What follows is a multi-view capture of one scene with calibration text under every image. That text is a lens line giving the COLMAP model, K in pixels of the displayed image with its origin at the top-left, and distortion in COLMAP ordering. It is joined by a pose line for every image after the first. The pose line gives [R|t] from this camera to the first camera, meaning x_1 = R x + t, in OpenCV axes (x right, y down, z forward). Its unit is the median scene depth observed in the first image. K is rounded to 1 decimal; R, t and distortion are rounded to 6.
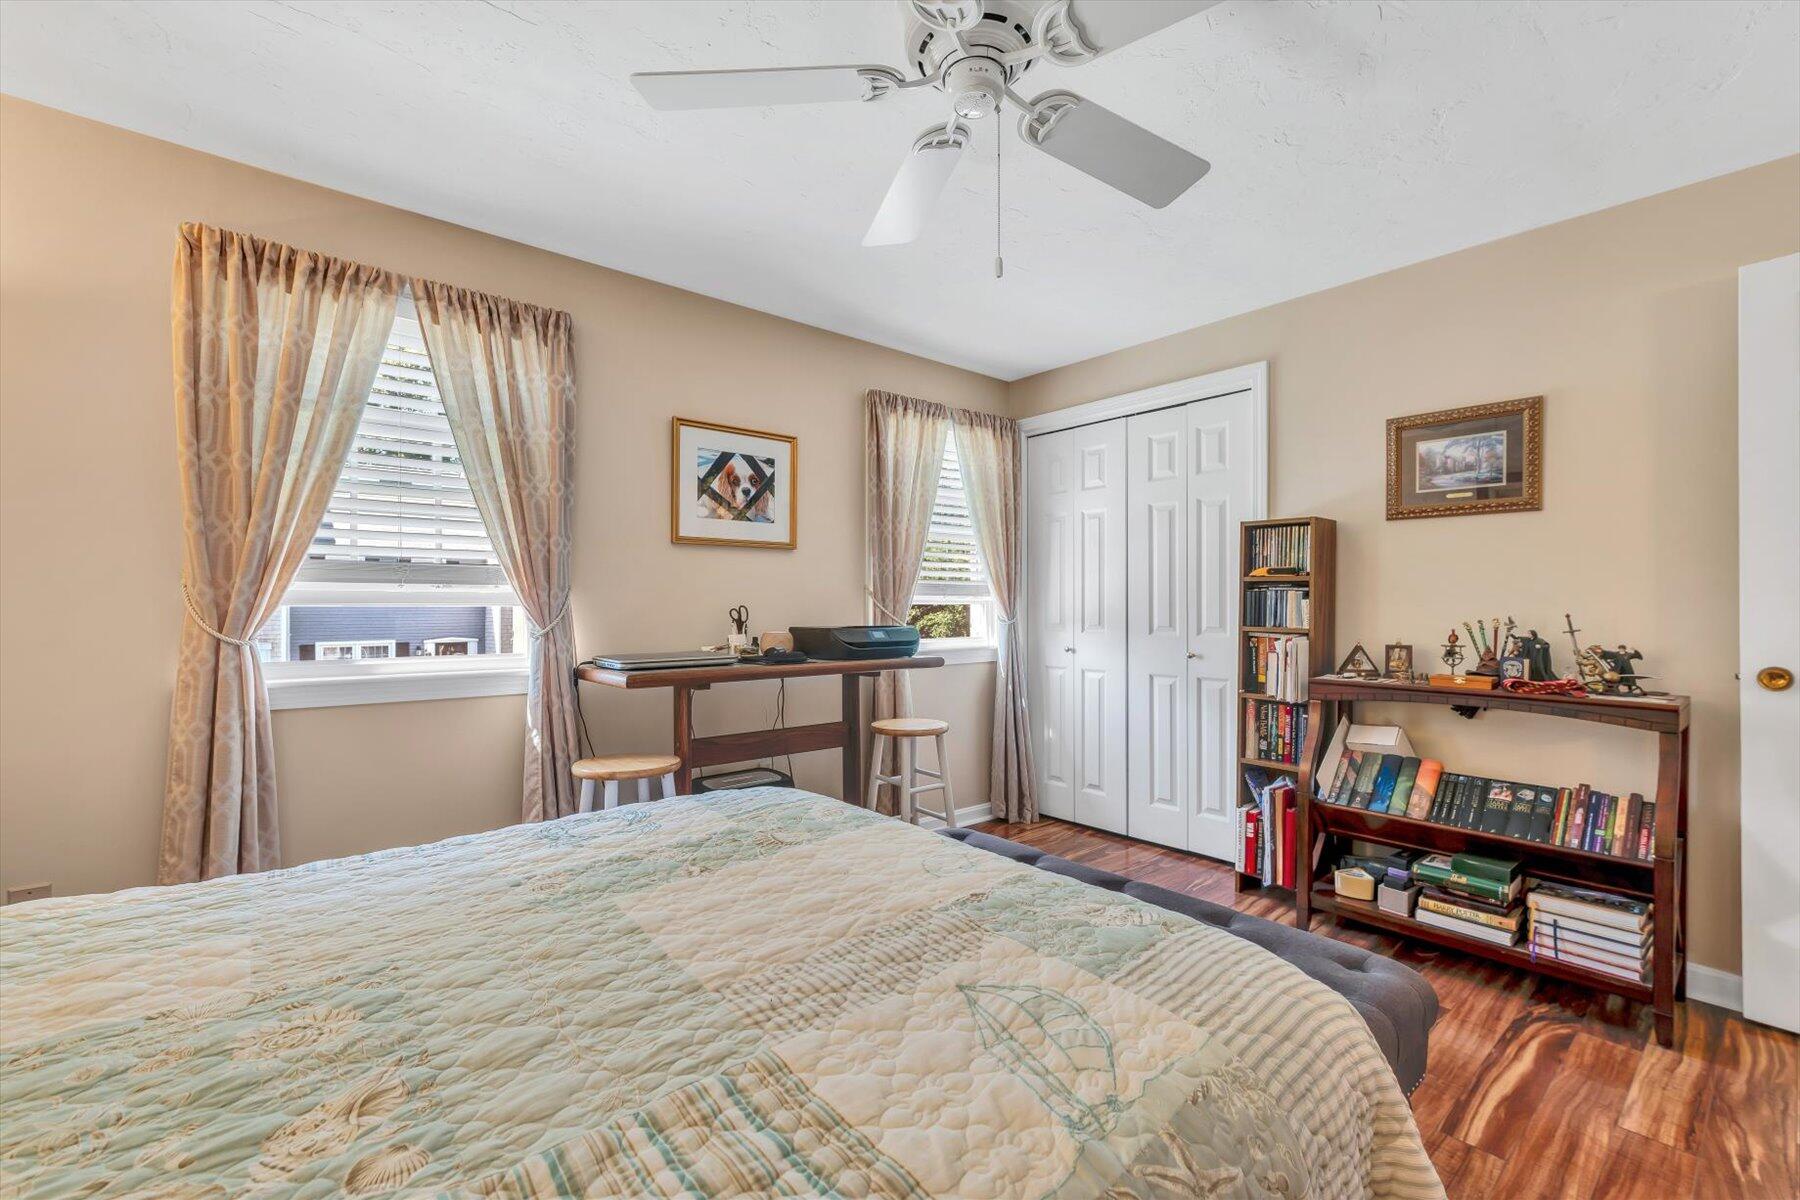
lens RADIAL K [[784.2, 0, 895.2], [0, 784.2, 597.4], [0, 0, 1]] dist [-0.001213, 0.000165]
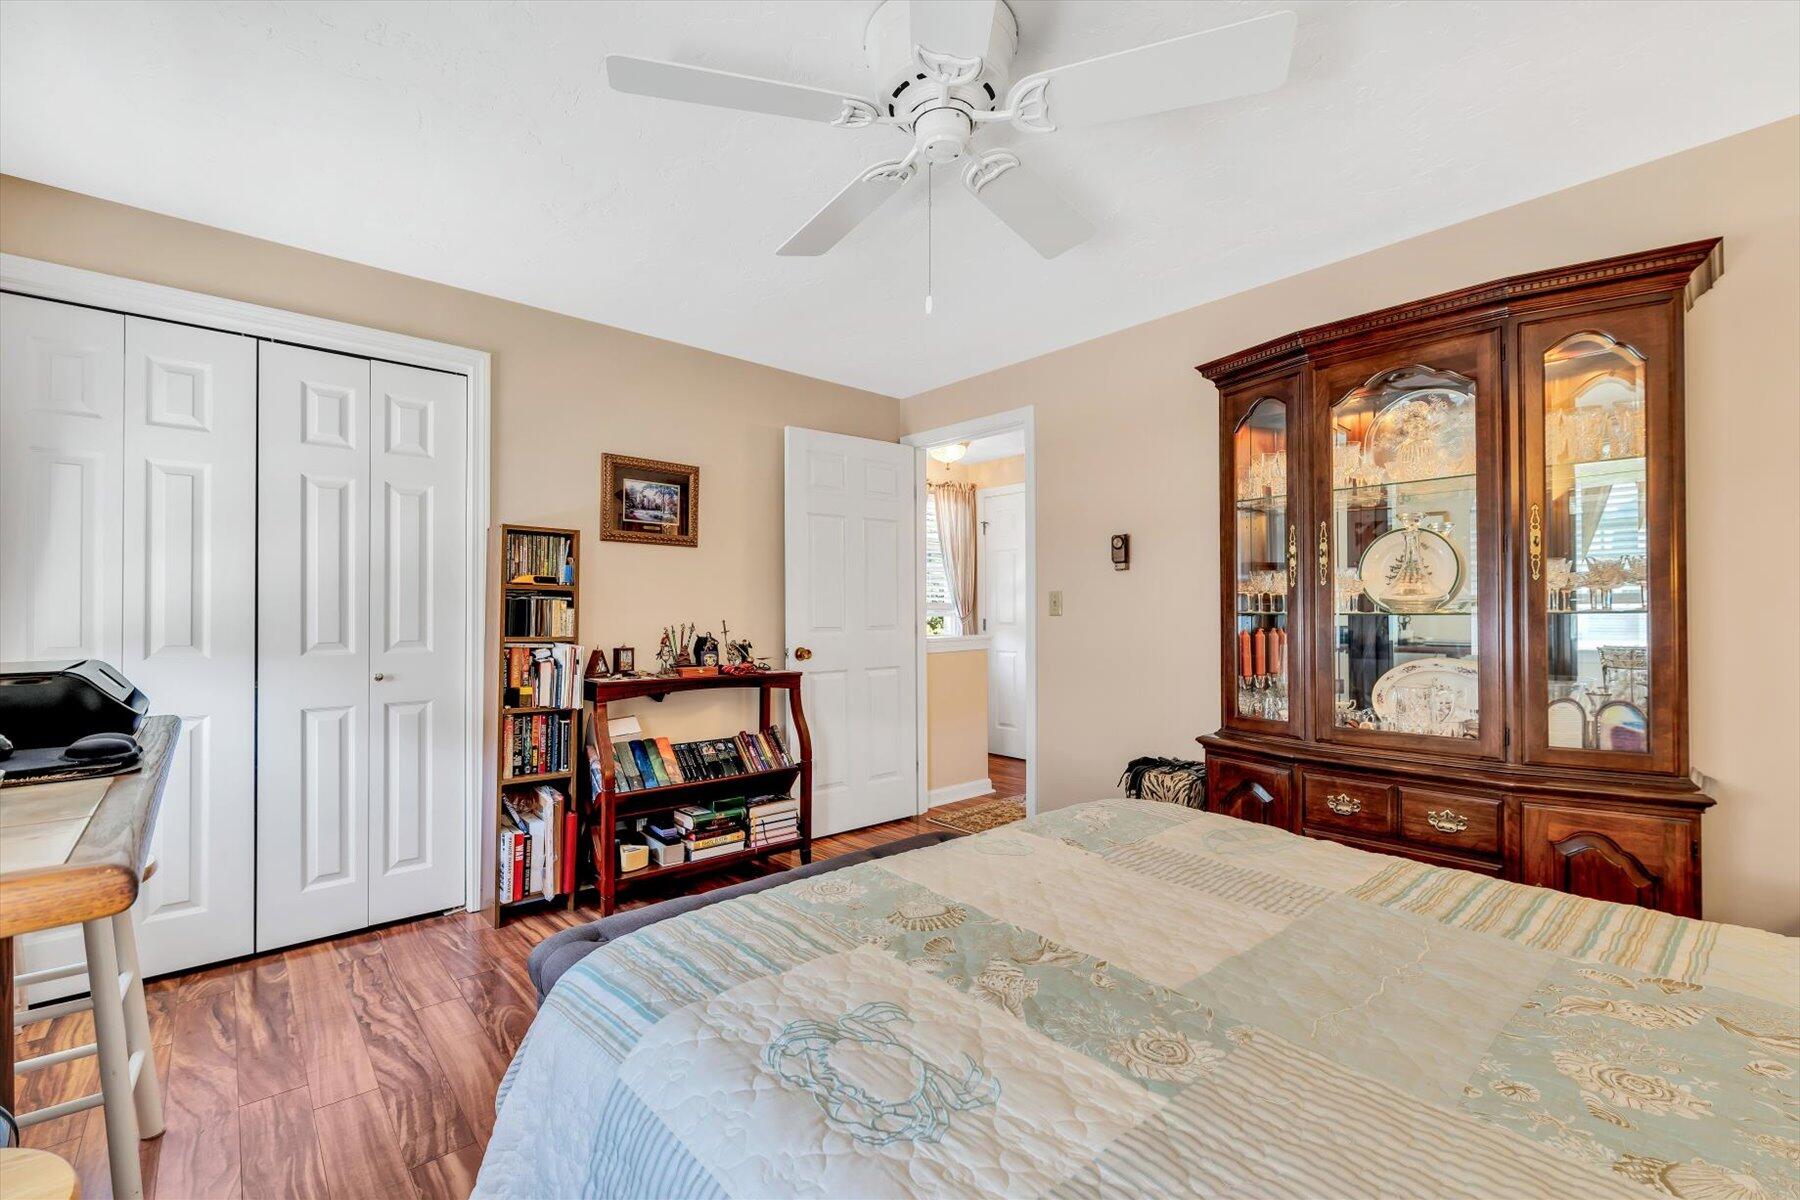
lens RADIAL K [[784.2, 0, 895.2], [0, 784.2, 597.4], [0, 0, 1]] dist [-0.001213, 0.000165]
pose [[-0.046642, 0.020939, 0.998692, -0.579182], [-0.010812, 0.999711, -0.021465, 0.005680], [-0.998853, -0.011799, -0.046402, 0.670035]]
